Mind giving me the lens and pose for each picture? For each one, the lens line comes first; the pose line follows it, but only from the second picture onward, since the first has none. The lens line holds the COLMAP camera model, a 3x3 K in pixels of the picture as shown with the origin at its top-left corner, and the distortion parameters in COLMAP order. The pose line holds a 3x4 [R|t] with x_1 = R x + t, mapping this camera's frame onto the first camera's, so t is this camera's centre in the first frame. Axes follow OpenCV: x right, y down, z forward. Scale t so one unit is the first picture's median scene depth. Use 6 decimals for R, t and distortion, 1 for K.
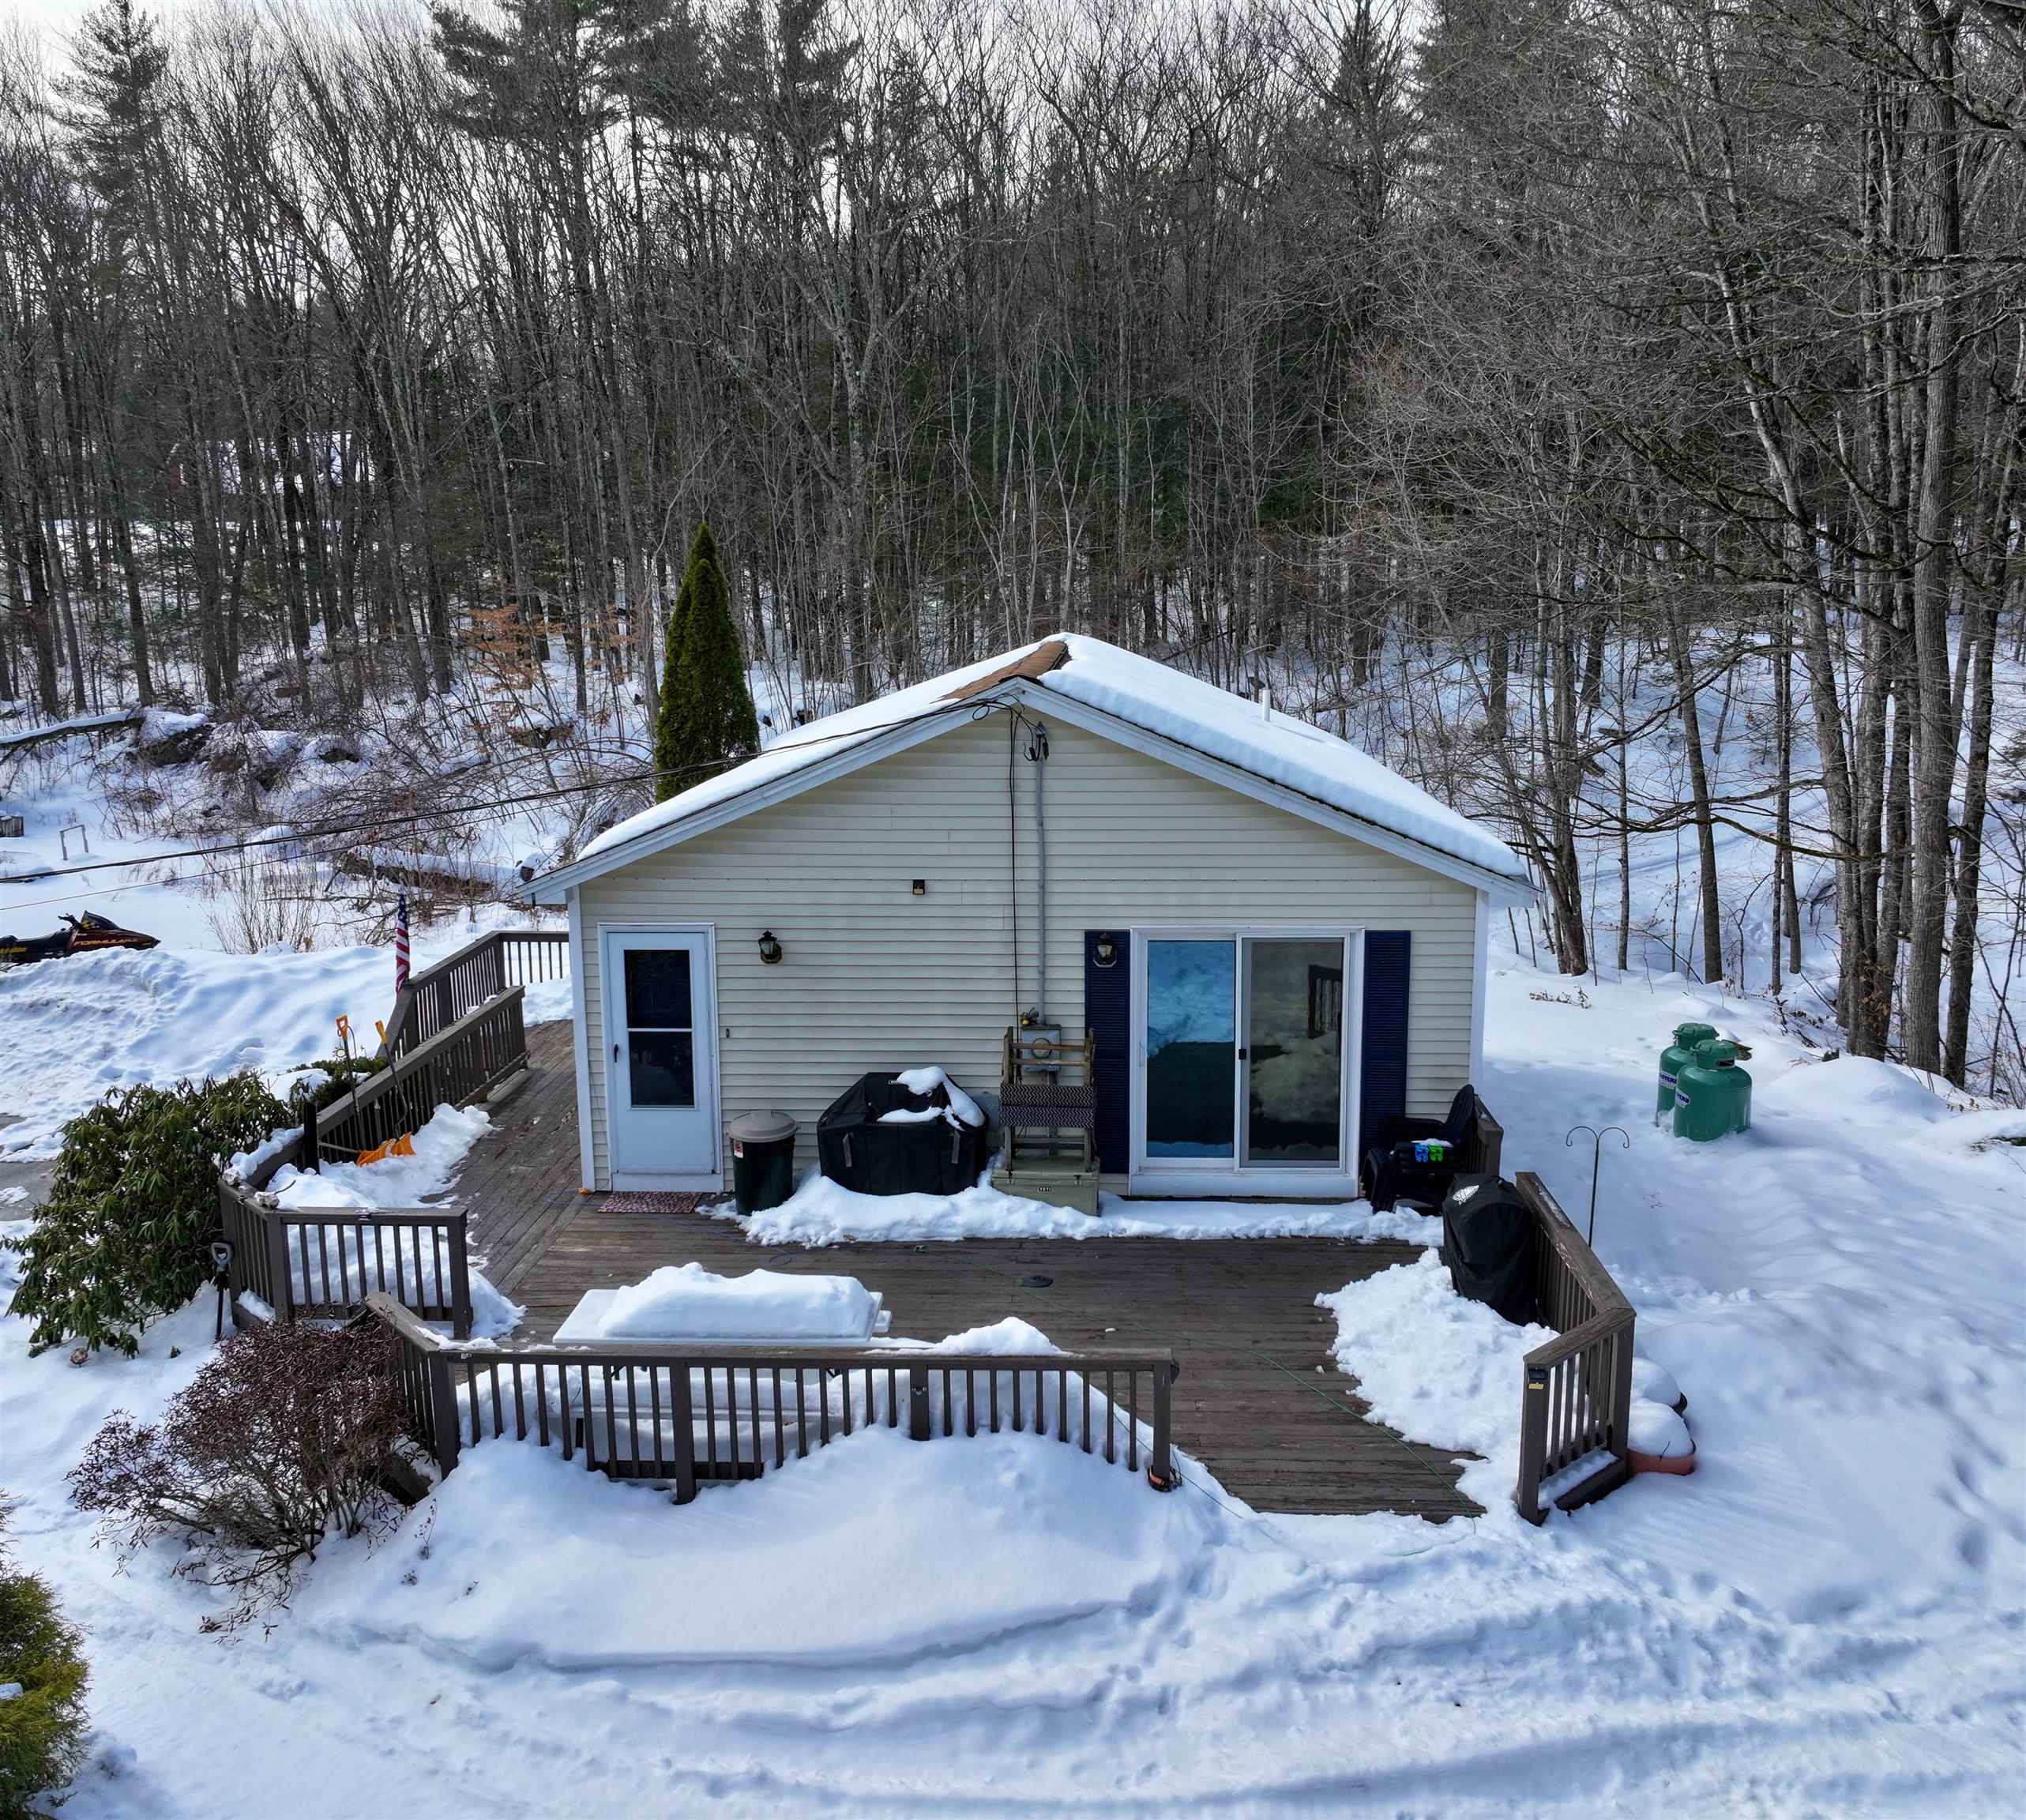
lens RADIAL K [[1695.2, 0, 1021.8], [0, 1695.2, 918.8], [0, 0, 1]] dist [-0.003900, 0.013537]
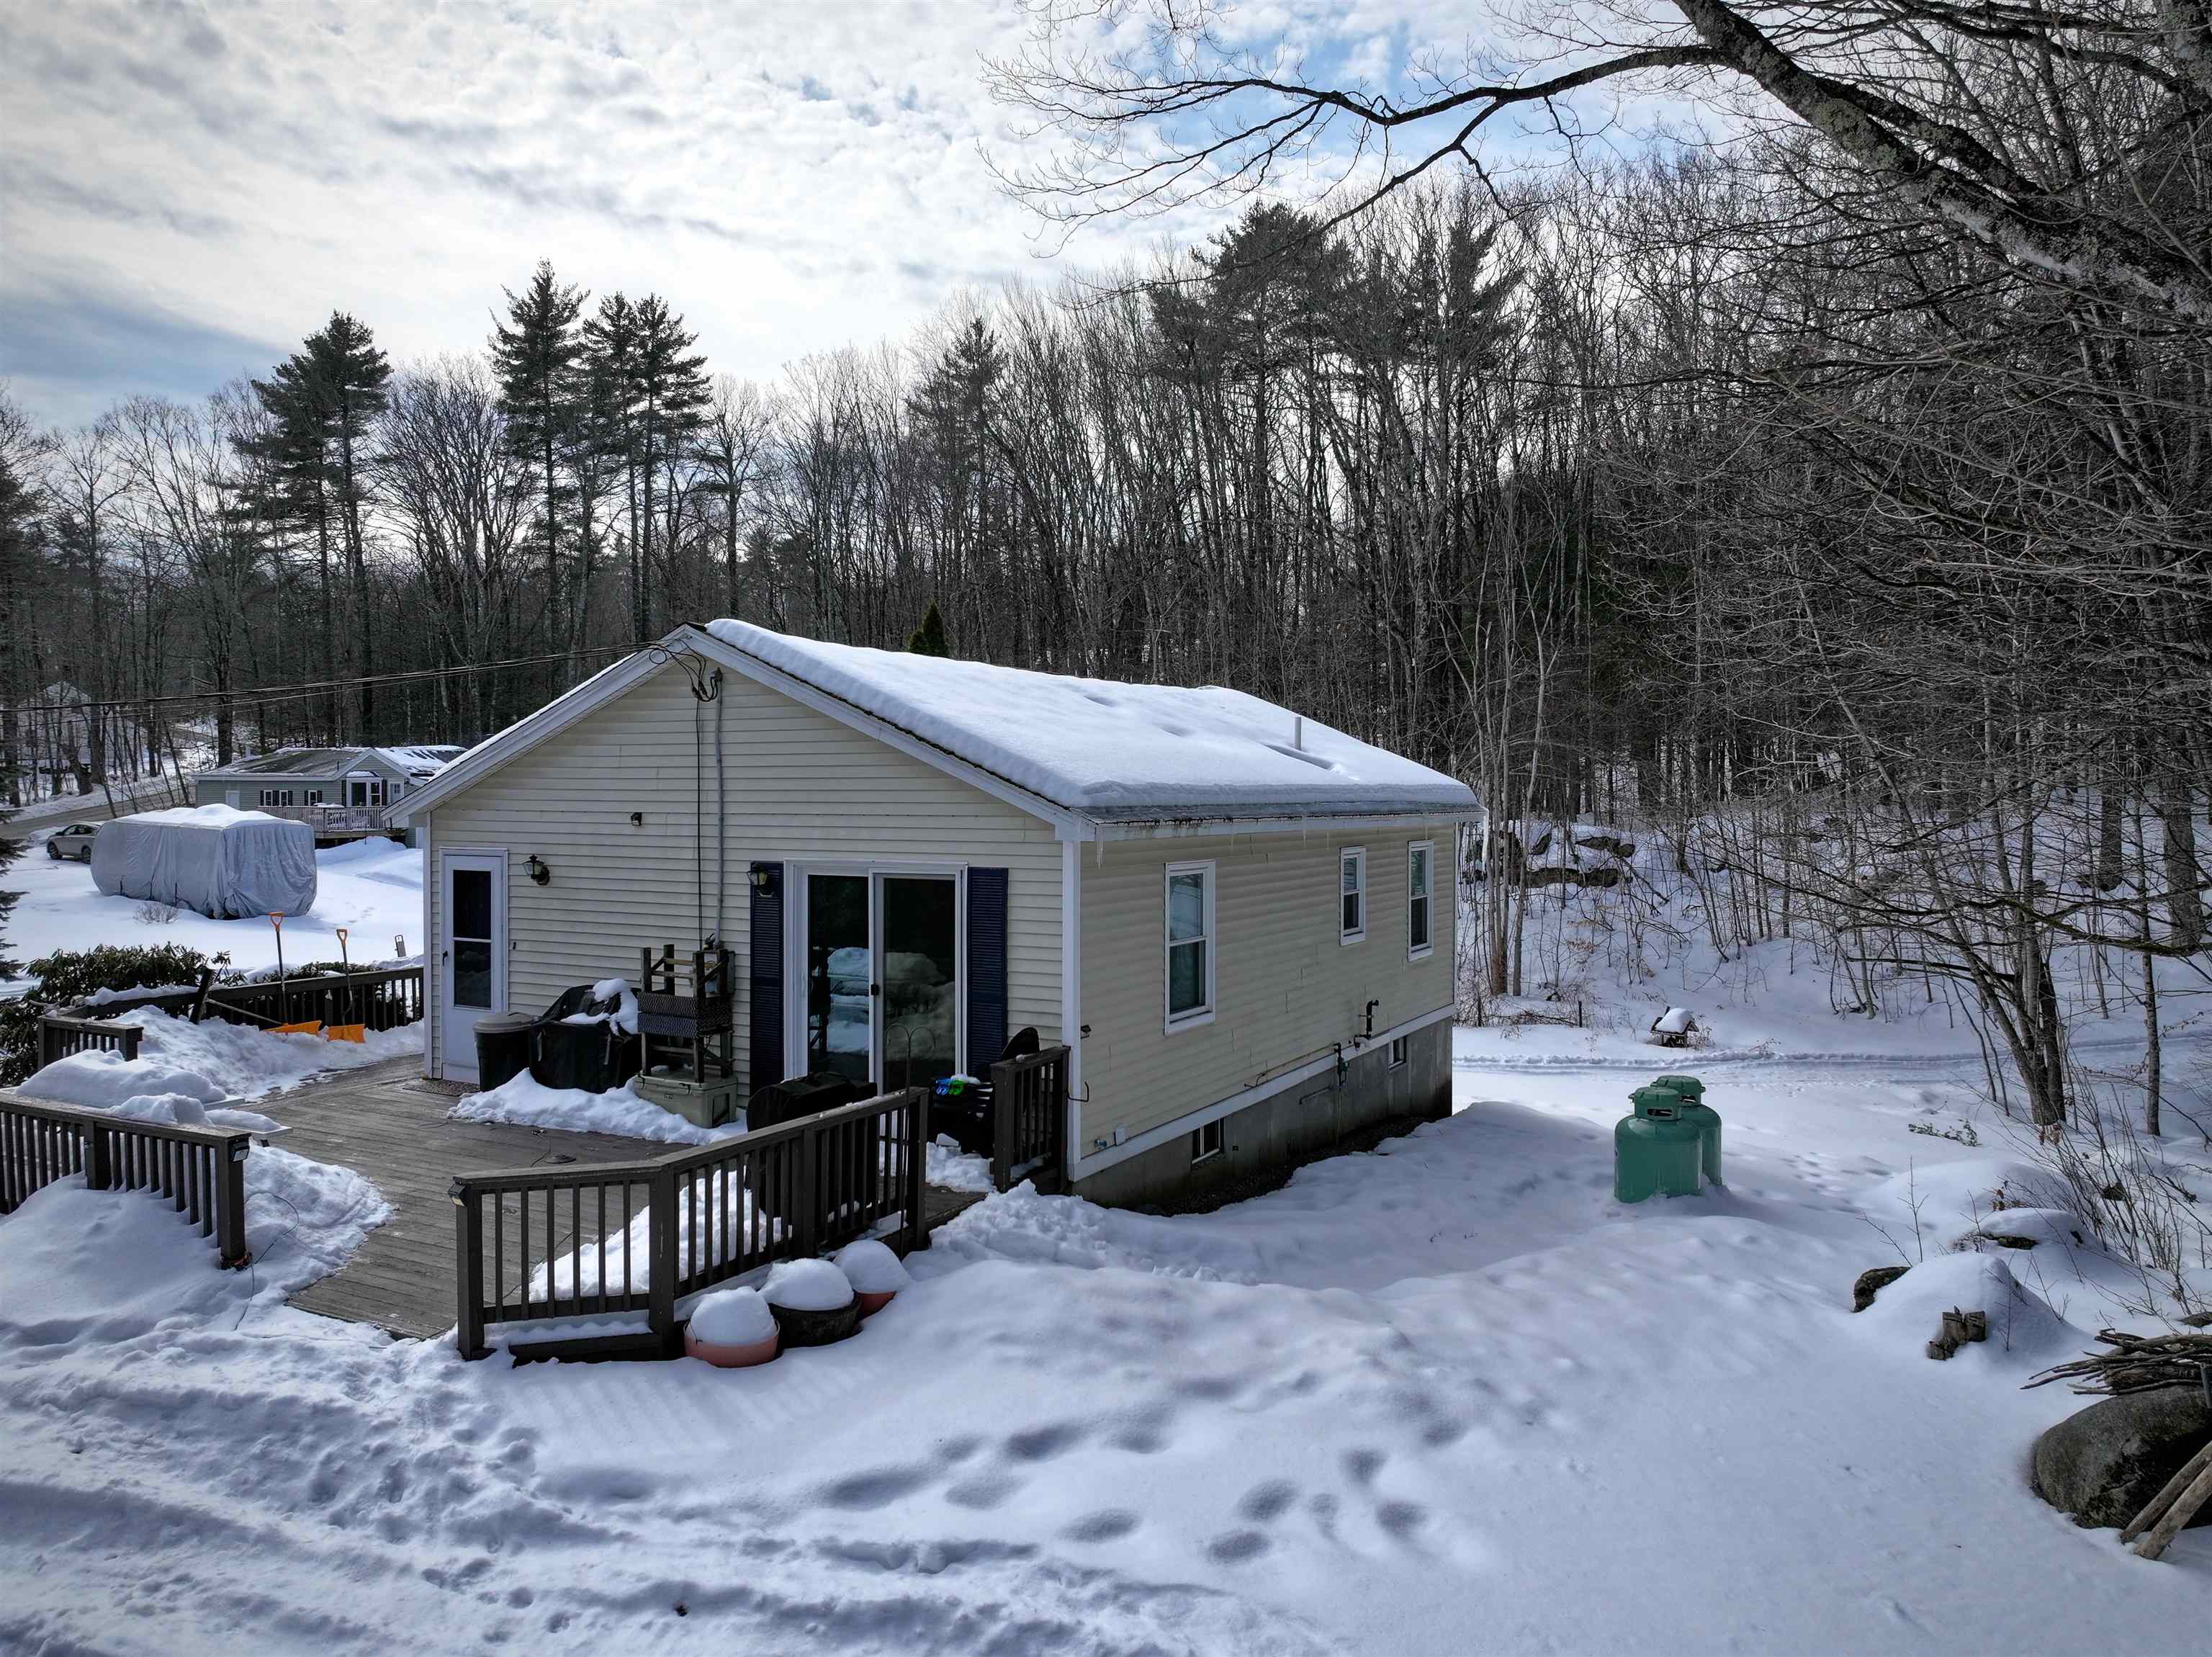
lens RADIAL K [[1541.7, 0, 1098.8], [0, 1541.7, 808.3], [0, 0, 1]] dist [-0.005360, 0.016238]
pose [[0.898330, 0.011084, -0.439181, 0.674231], [-0.087687, 0.984090, -0.154525, 0.107148], [0.430480, 0.177324, 0.885010, 0.230964]]
